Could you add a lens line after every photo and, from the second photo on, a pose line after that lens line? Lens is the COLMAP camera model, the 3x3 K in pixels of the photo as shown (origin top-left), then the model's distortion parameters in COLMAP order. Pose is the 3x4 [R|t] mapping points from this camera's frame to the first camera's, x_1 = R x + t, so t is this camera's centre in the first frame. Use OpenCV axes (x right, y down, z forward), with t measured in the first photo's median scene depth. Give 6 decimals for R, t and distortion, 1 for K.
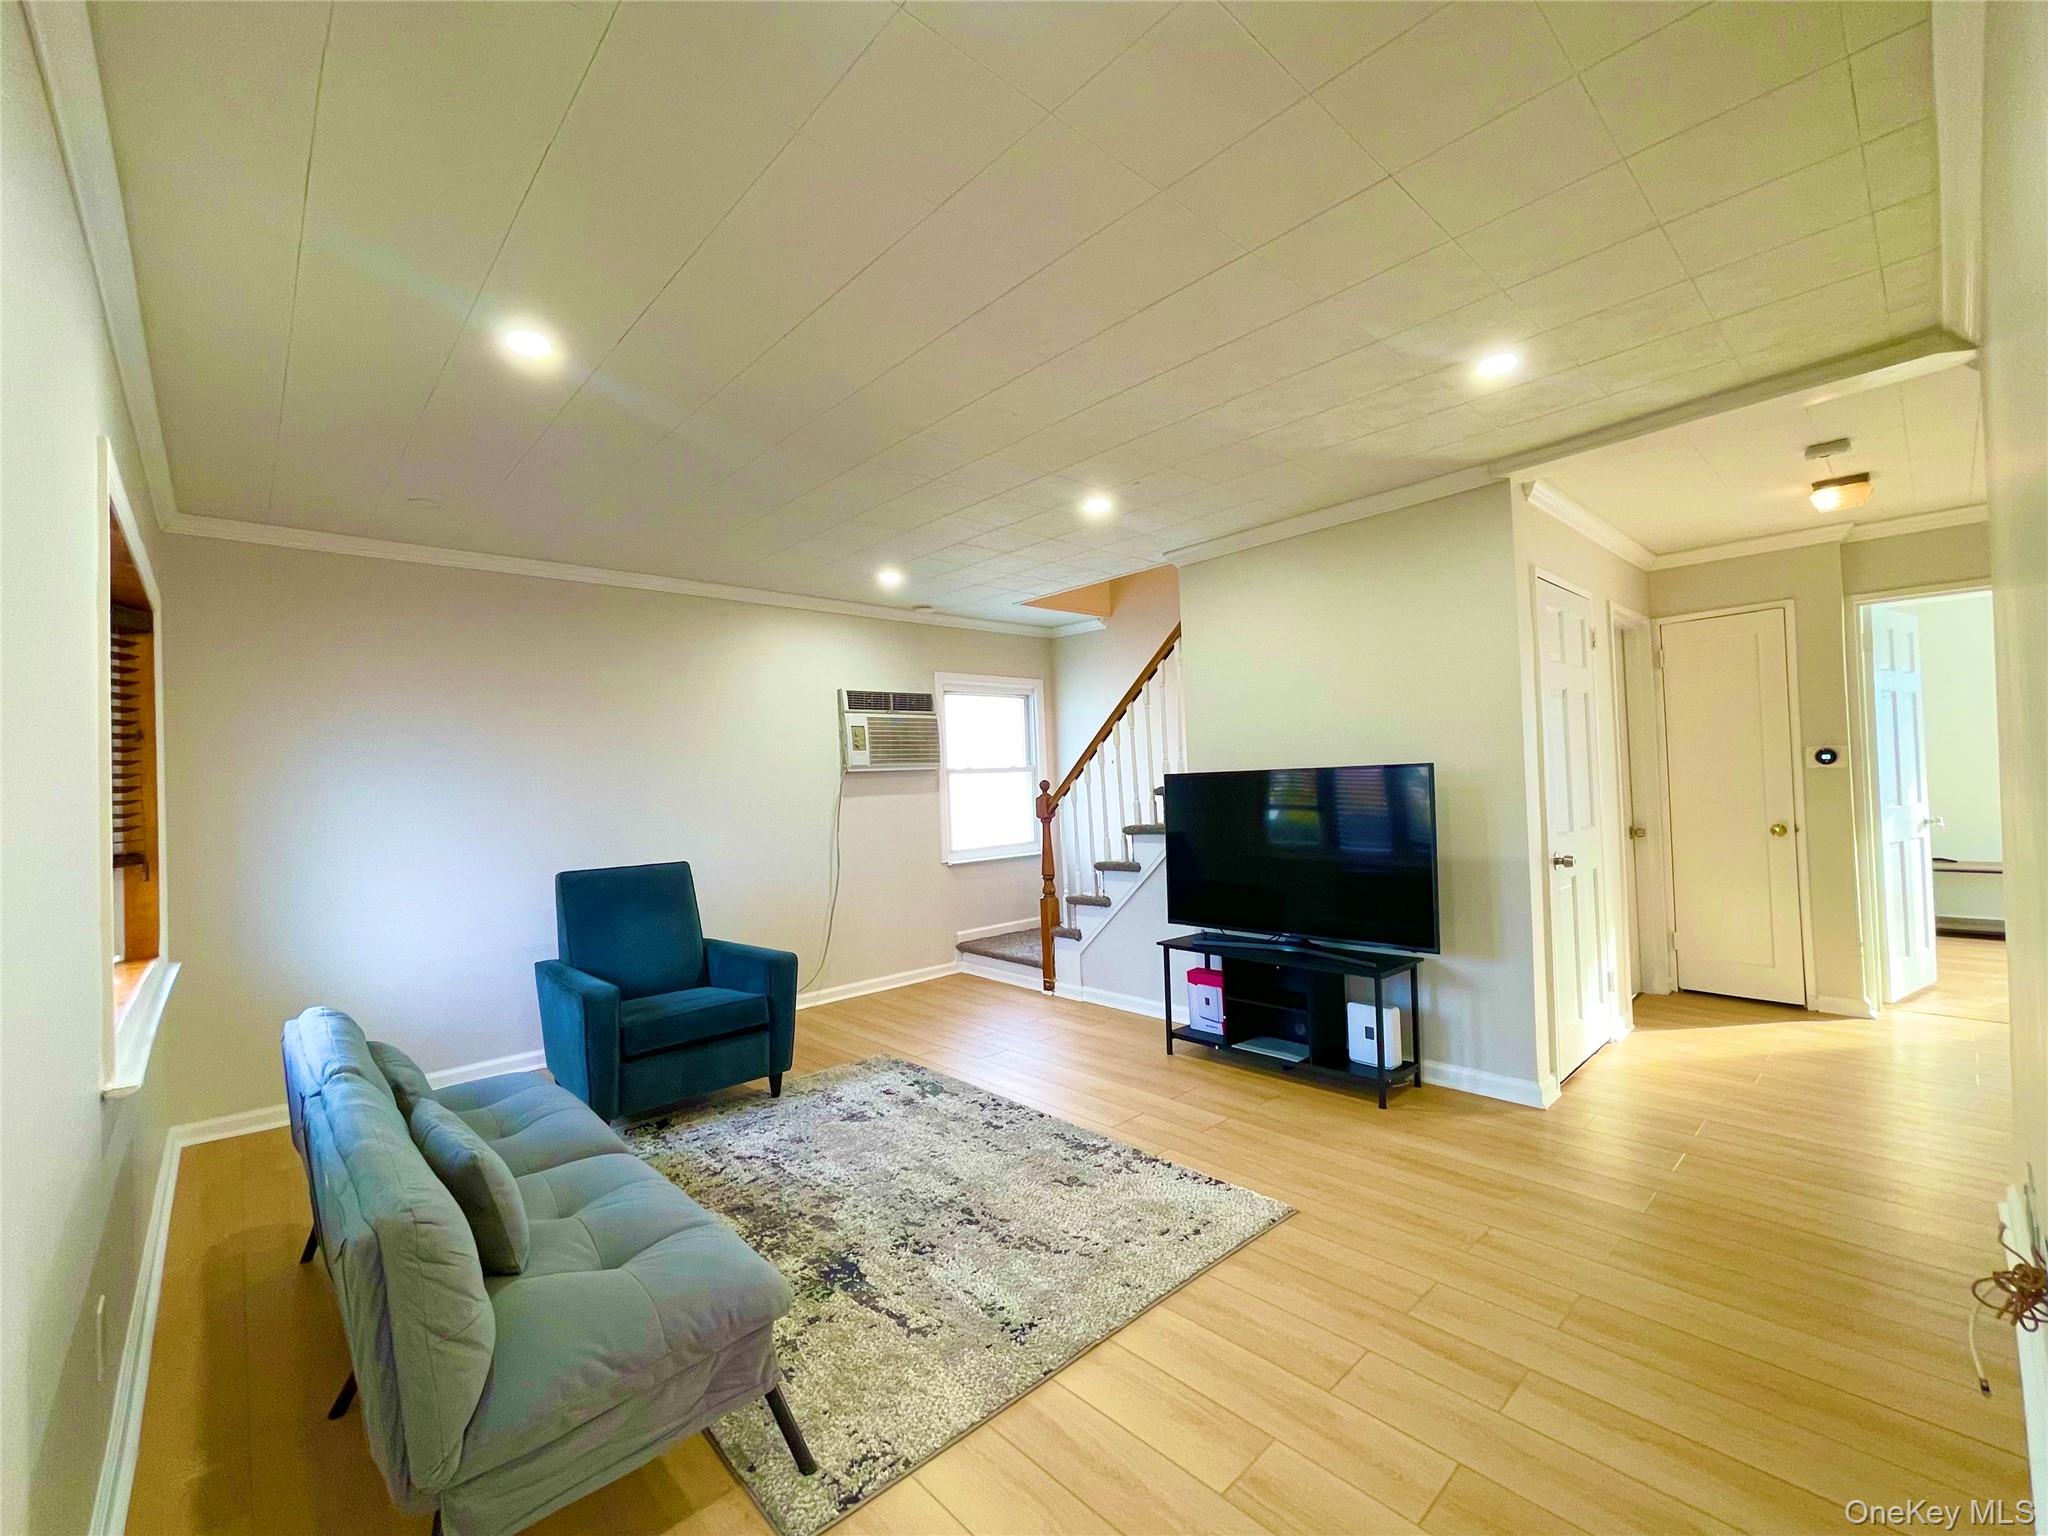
lens RADIAL K [[864.0, 0, 1019.5], [0, 864.0, 772.6], [0, 0, 1]] dist [0.013506, -0.000130]
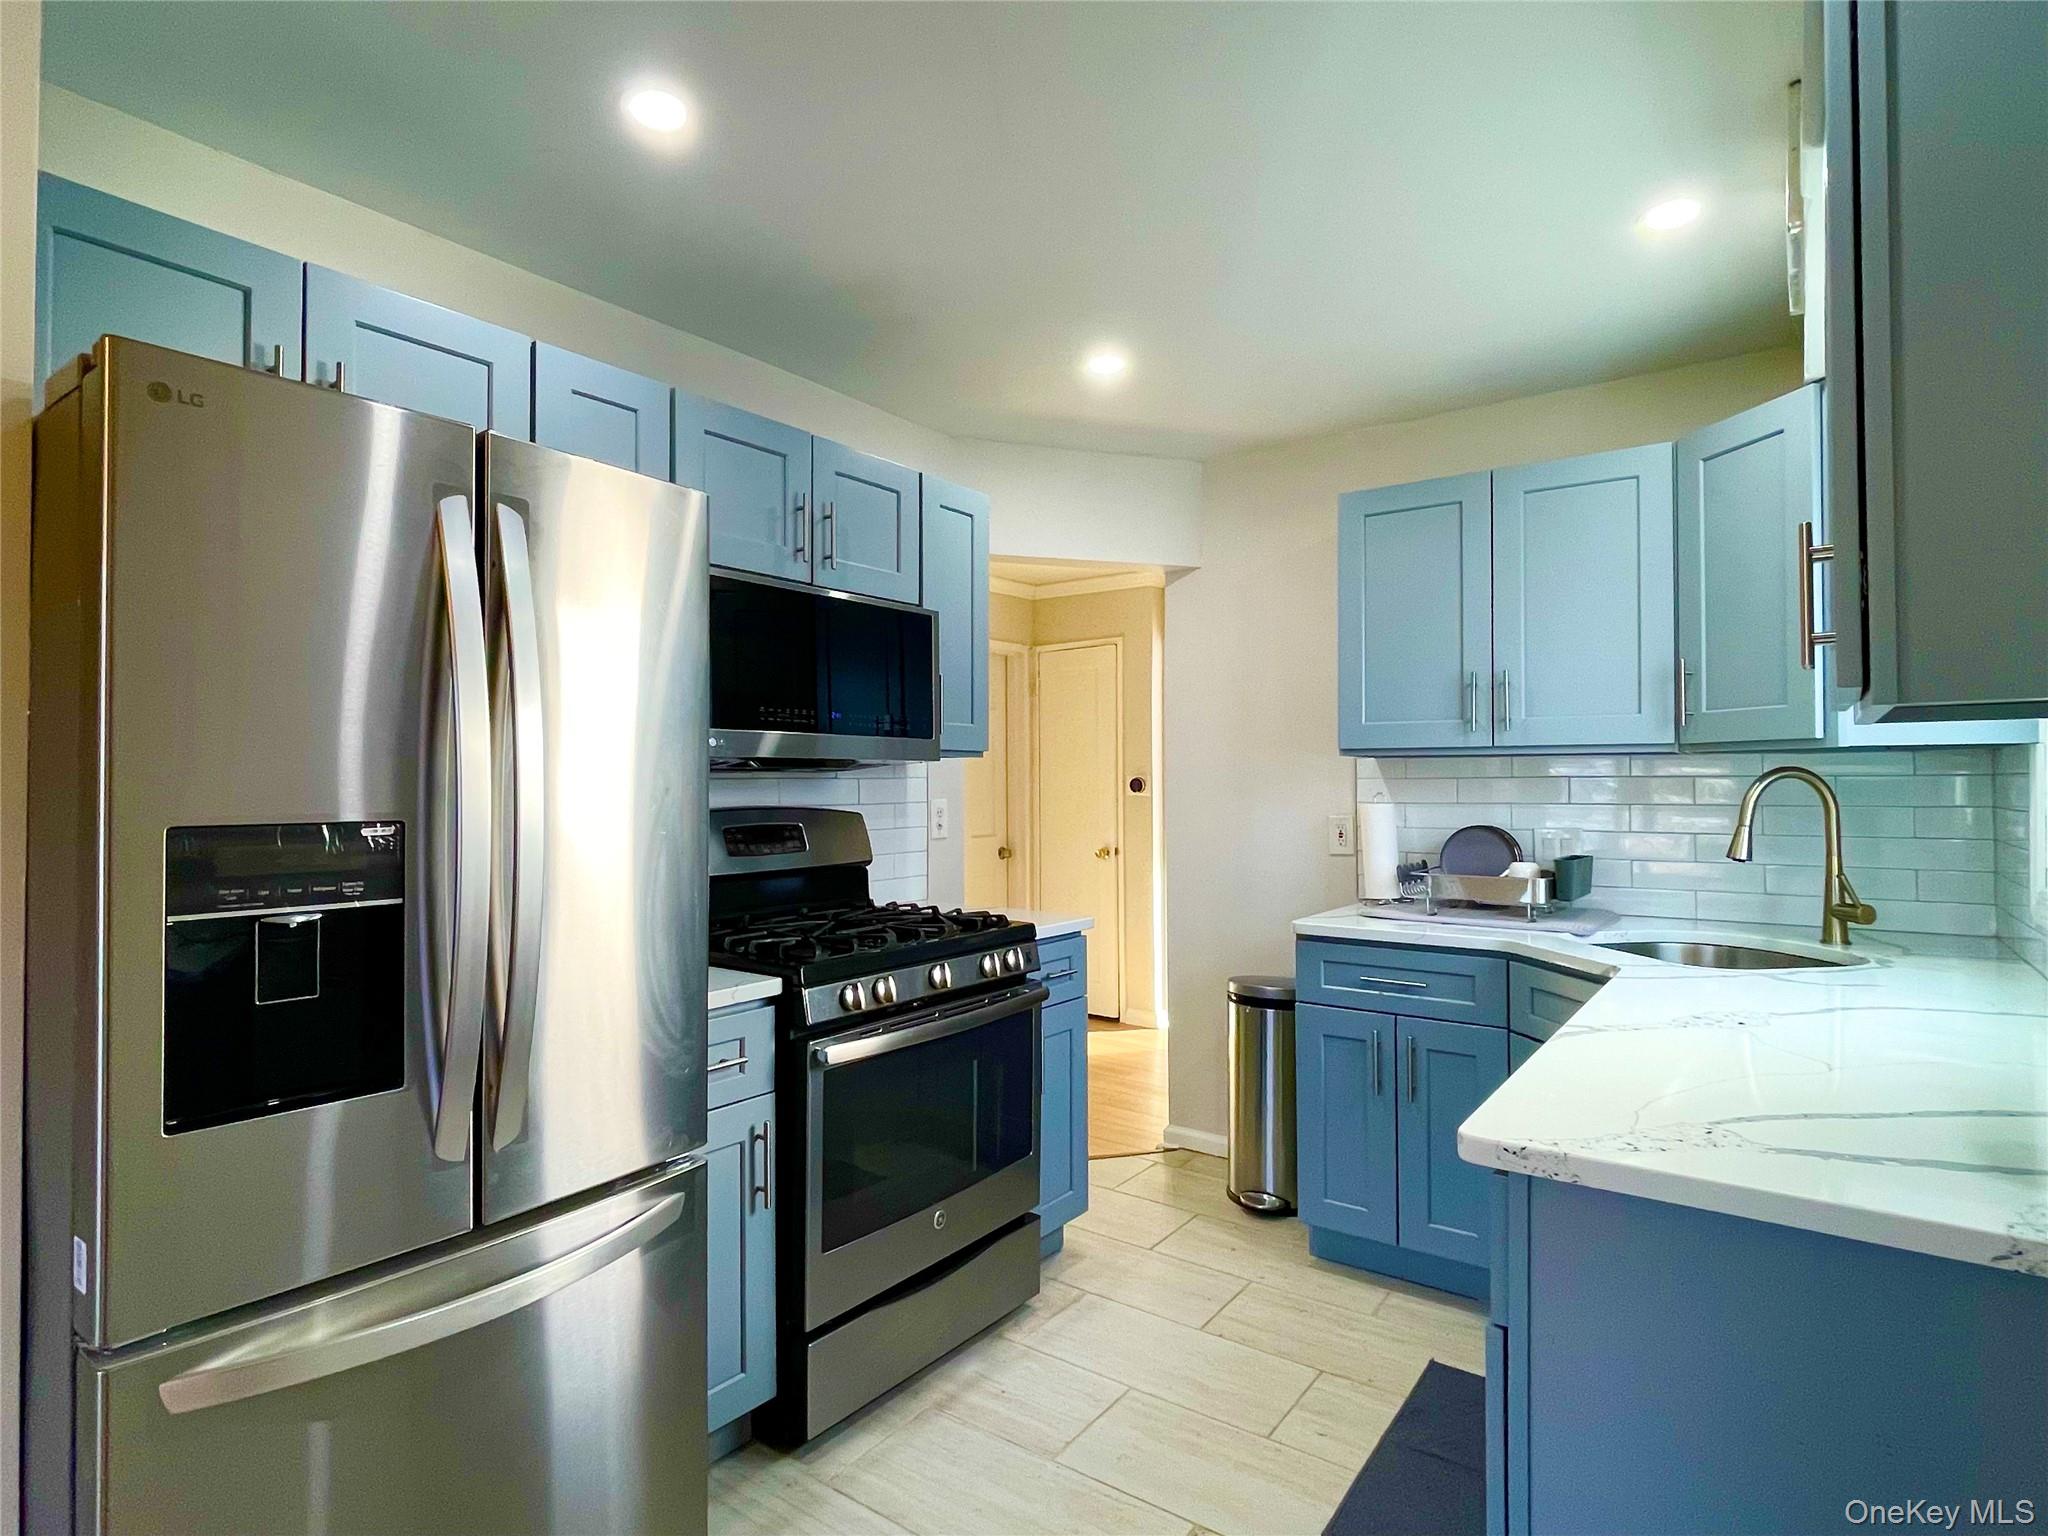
lens RADIAL K [[1060.1, 0, 1023.7], [0, 1060.1, 771.3], [0, 0, 1]] dist [-0.004053, -0.003016]
pose [[0.983458, 0.034081, 0.177904, 0.693711], [-0.033174, 0.999417, -0.008074, -0.025810], [-0.178075, 0.002038, 0.984015, -0.326923]]
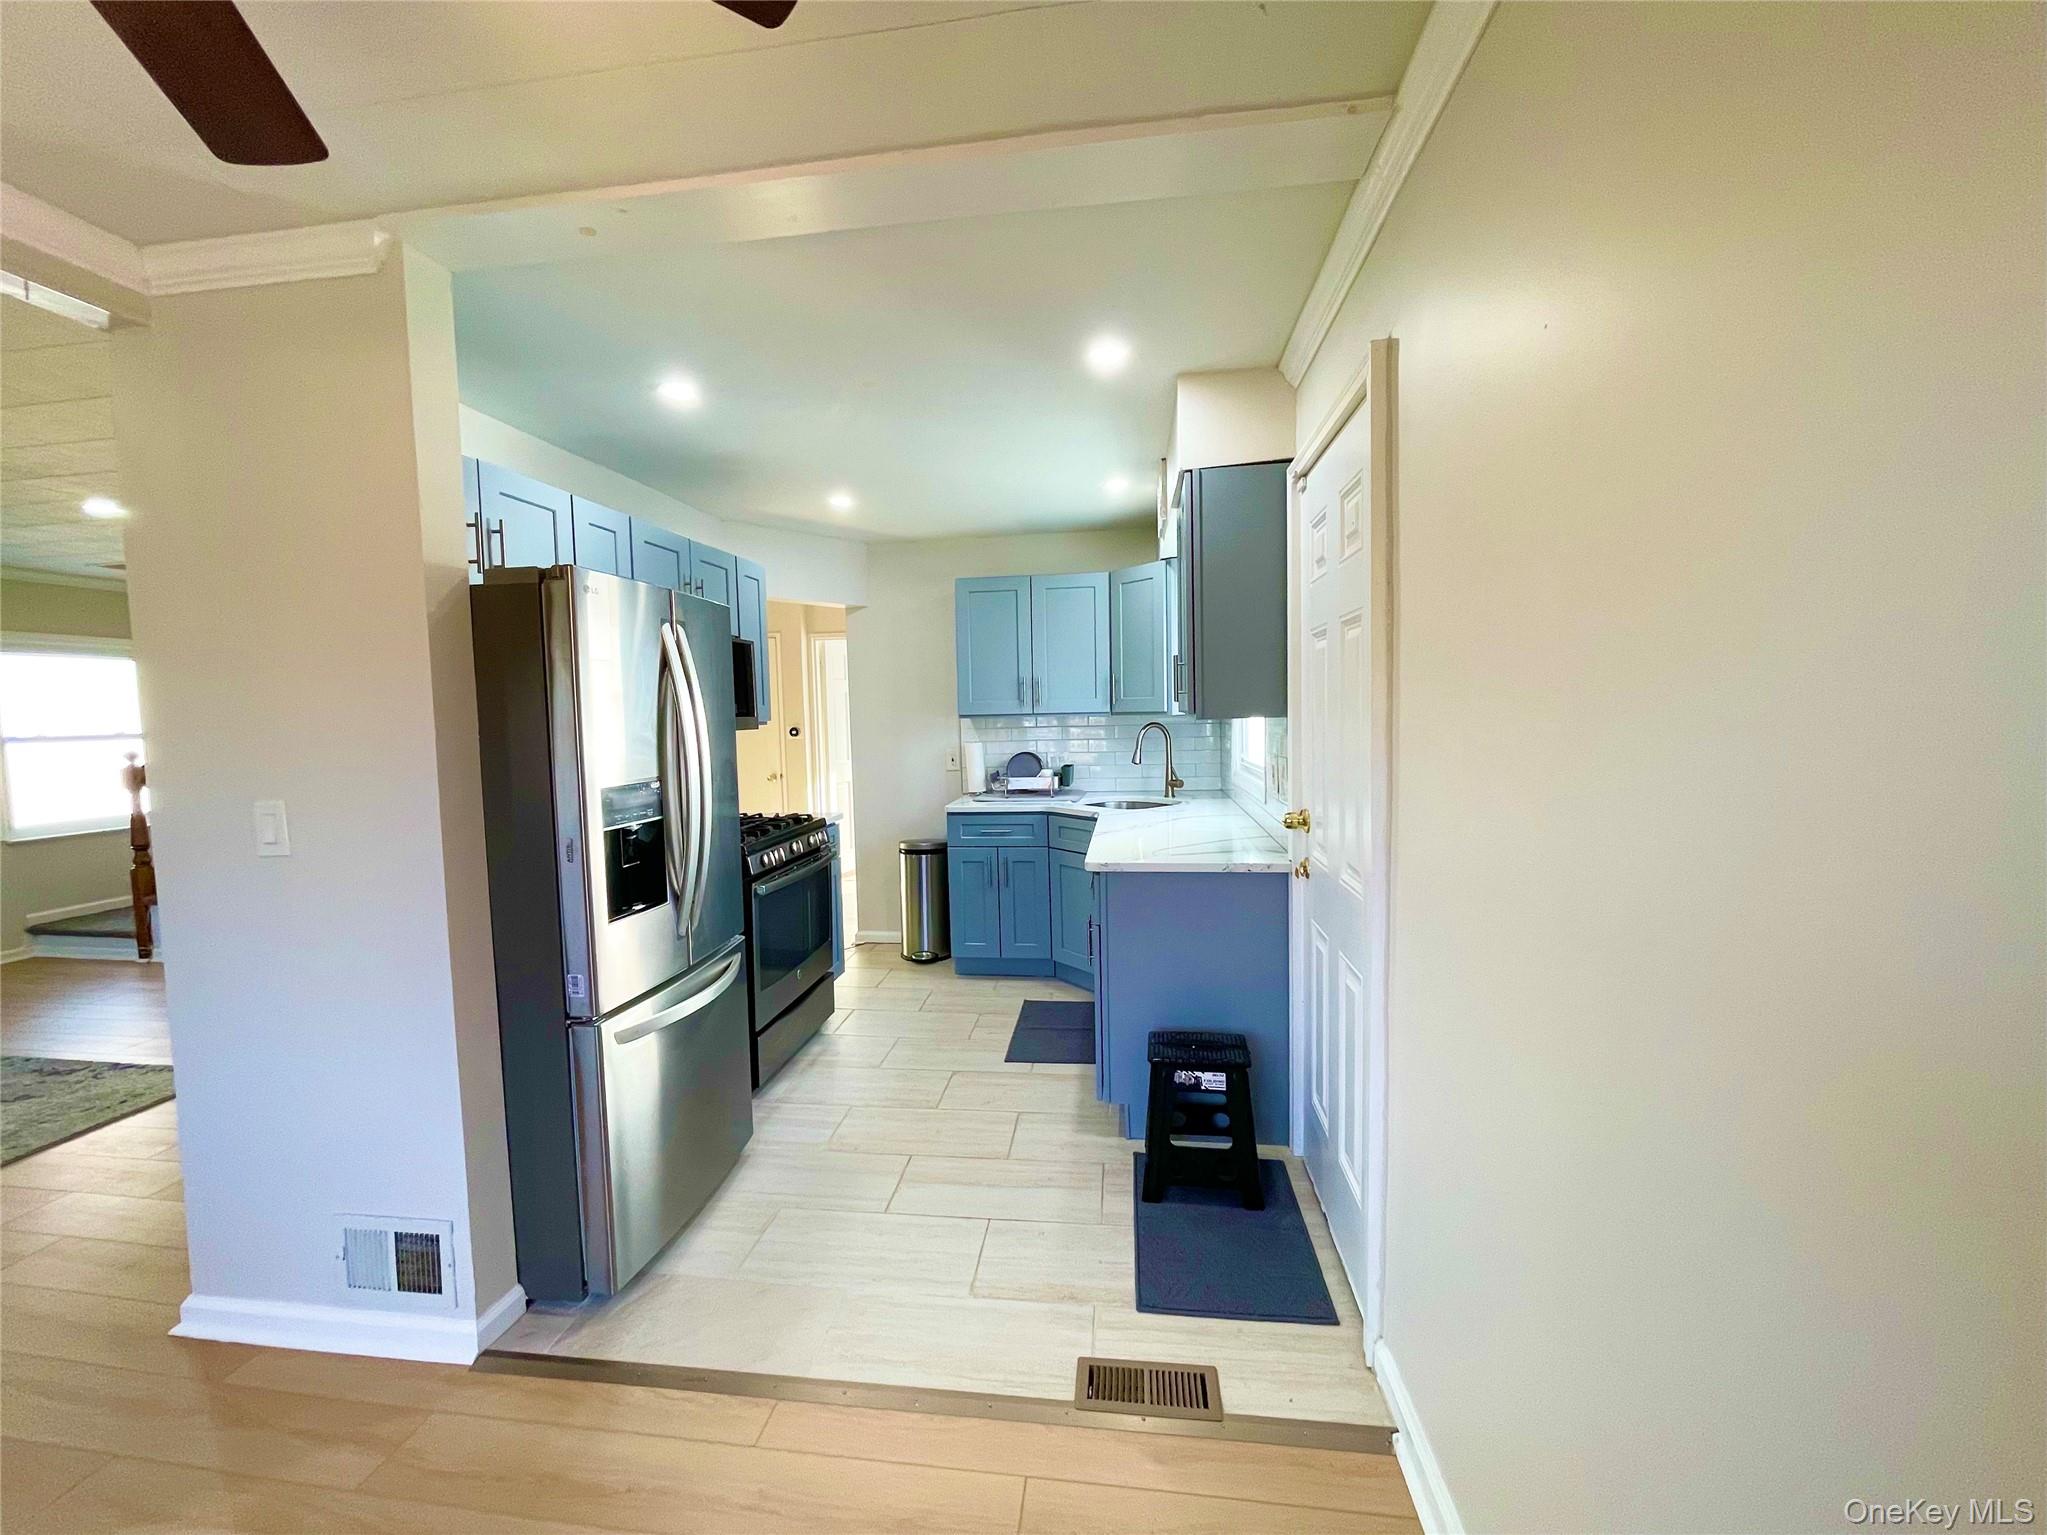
lens RADIAL K [[820.4, 0, 1021.6], [0, 820.4, 770.3], [0, 0, 1]] dist [0.001534, -0.000798]
pose [[0.770669, -0.031458, 0.636459, 0.332868], [-0.008209, 0.998208, 0.059277, -0.052465], [-0.637183, -0.050908, 0.769030, -0.589611]]
